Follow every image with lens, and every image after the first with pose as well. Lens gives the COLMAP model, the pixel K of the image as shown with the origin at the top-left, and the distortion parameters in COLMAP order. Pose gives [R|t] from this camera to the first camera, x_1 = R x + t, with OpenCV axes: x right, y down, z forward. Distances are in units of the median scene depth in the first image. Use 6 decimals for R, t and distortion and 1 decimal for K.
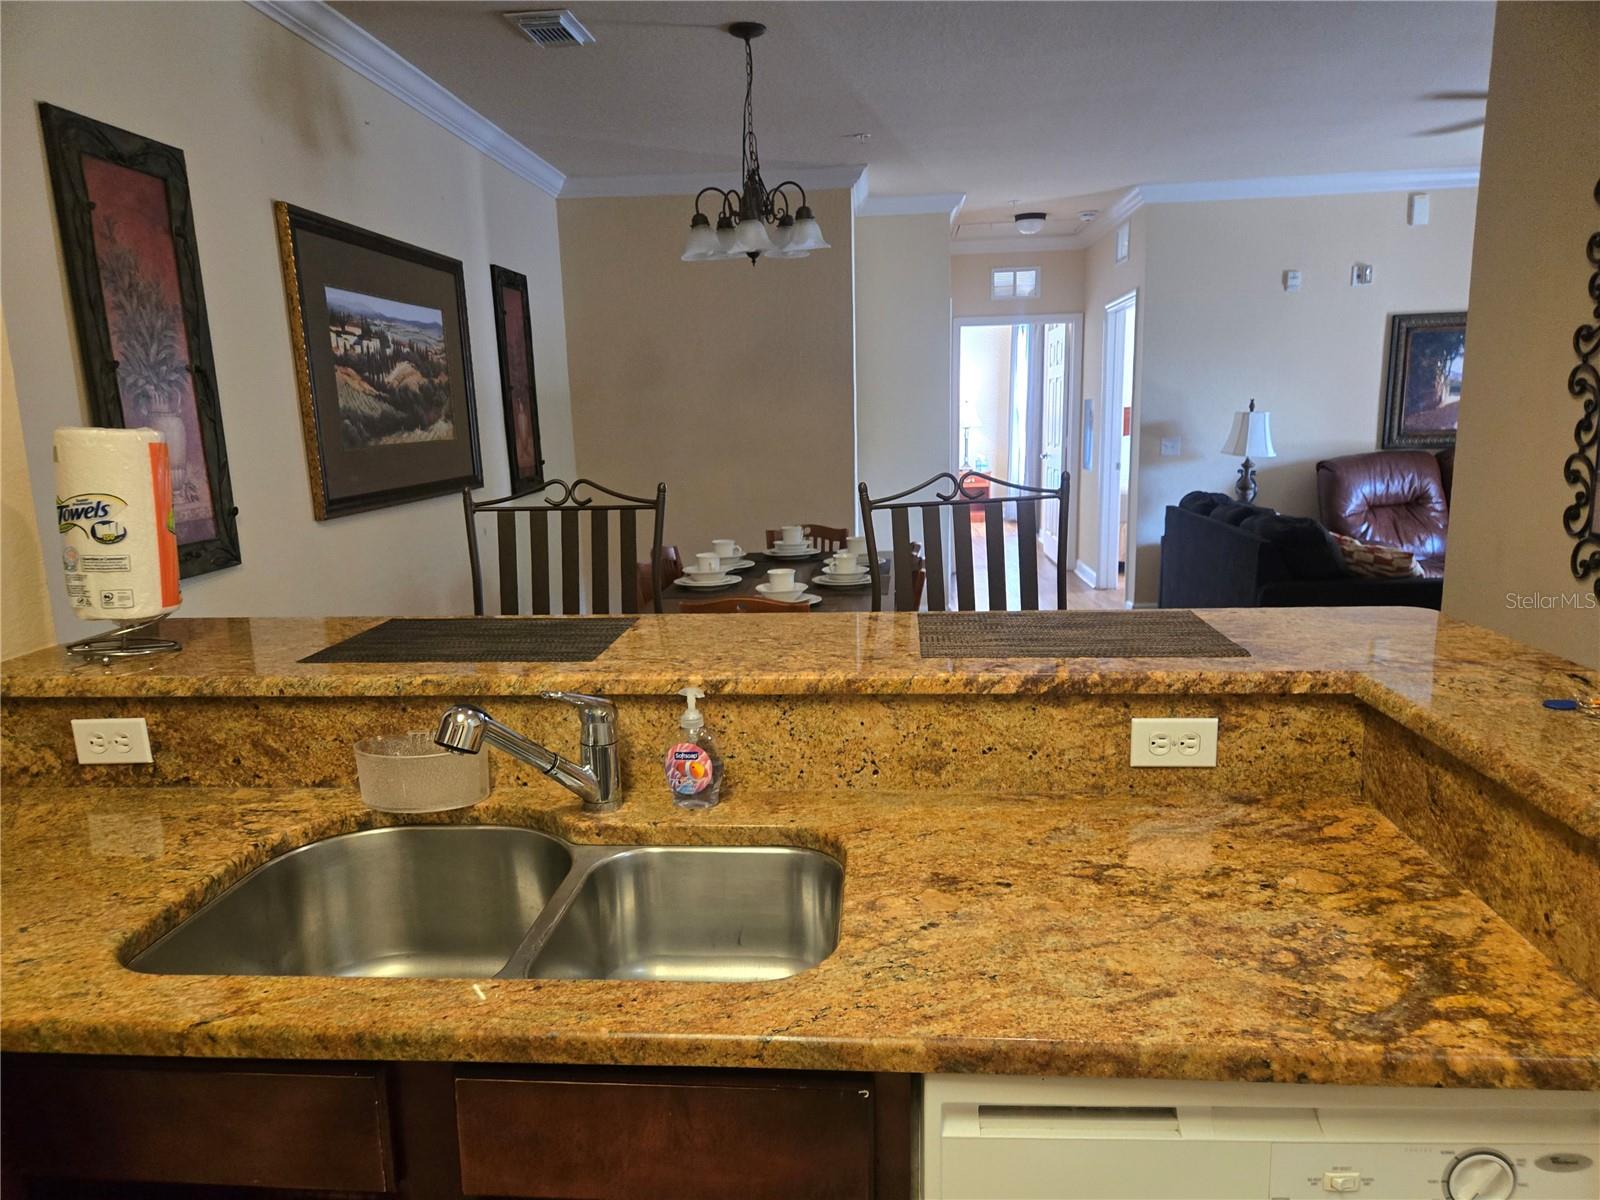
lens RADIAL K [[1075.9, 0, 795.4], [0, 1075.9, 623.4], [0, 0, 1]] dist [0.061576, -0.047302]
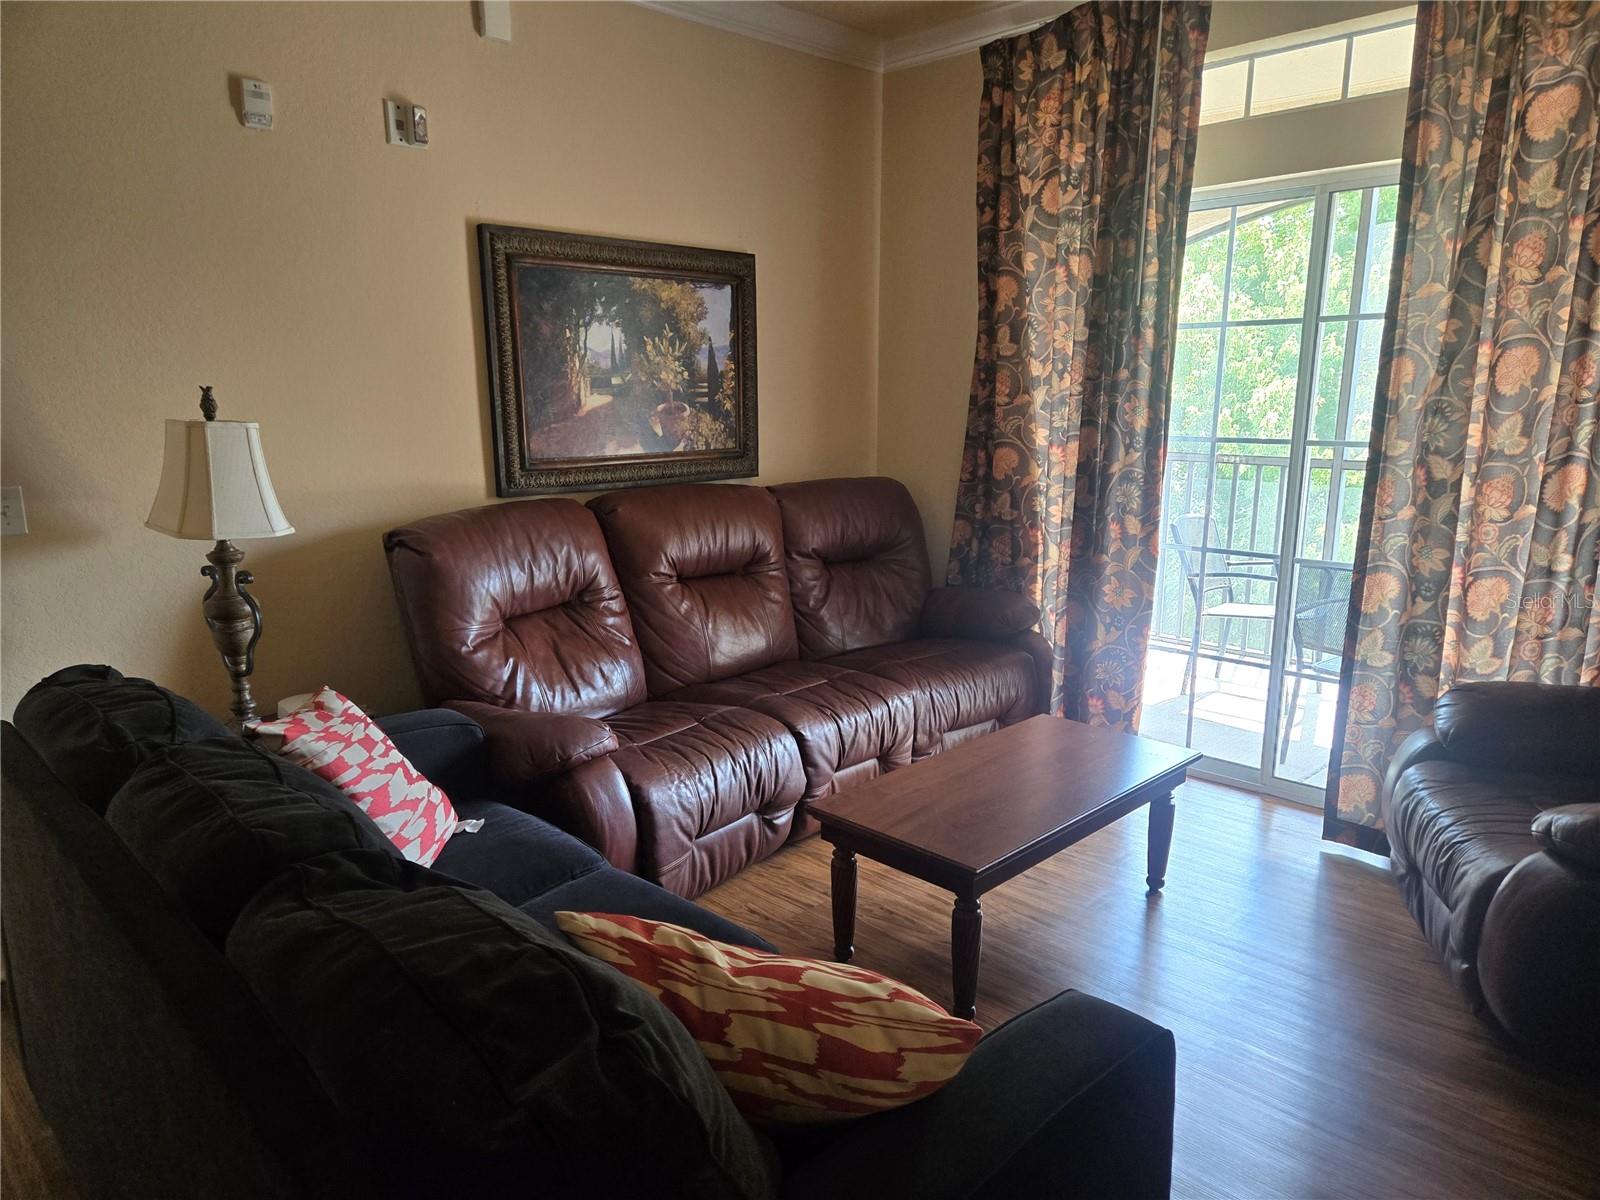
lens RADIAL K [[1075.9, 0, 795.4], [0, 1075.9, 623.4], [0, 0, 1]] dist [0.061576, -0.047302]
pose [[0.648464, -0.138117, 0.748611, 0.252659], [0.135609, 0.988632, 0.064932, -0.119373], [-0.749069, 0.059412, 0.659822, 0.589752]]
